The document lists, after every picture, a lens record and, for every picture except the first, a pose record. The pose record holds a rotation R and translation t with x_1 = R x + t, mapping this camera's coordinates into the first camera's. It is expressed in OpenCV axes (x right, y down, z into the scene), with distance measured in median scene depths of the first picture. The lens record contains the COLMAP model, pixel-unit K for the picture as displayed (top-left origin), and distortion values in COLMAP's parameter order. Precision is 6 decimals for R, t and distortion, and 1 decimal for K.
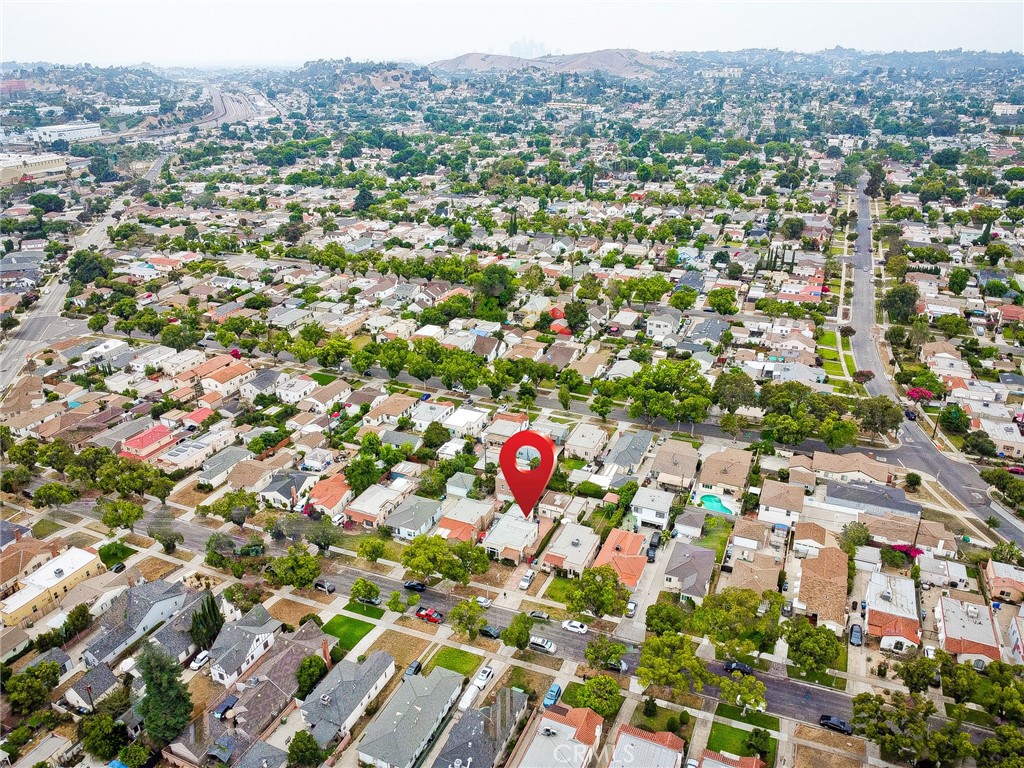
lens RADIAL K [[748.5, 0, 512.0], [0, 748.5, 384.0], [0, 0, 1]] dist [-0.006381, -0.002464]
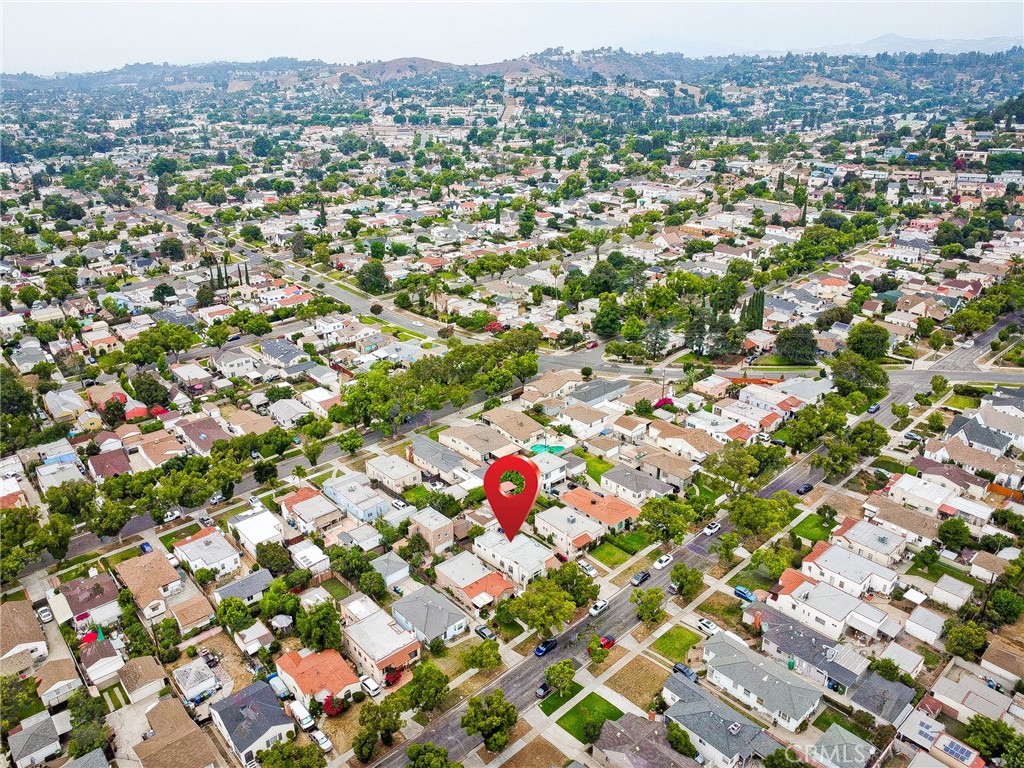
lens RADIAL K [[748.5, 0, 512.0], [0, 748.5, 384.0], [0, 0, 1]] dist [-0.006381, -0.002464]
pose [[0.418739, -0.356935, 0.835018, -0.471001], [0.378526, 0.904430, 0.196785, -0.121608], [-0.825455, 0.233675, 0.513829, 0.308123]]
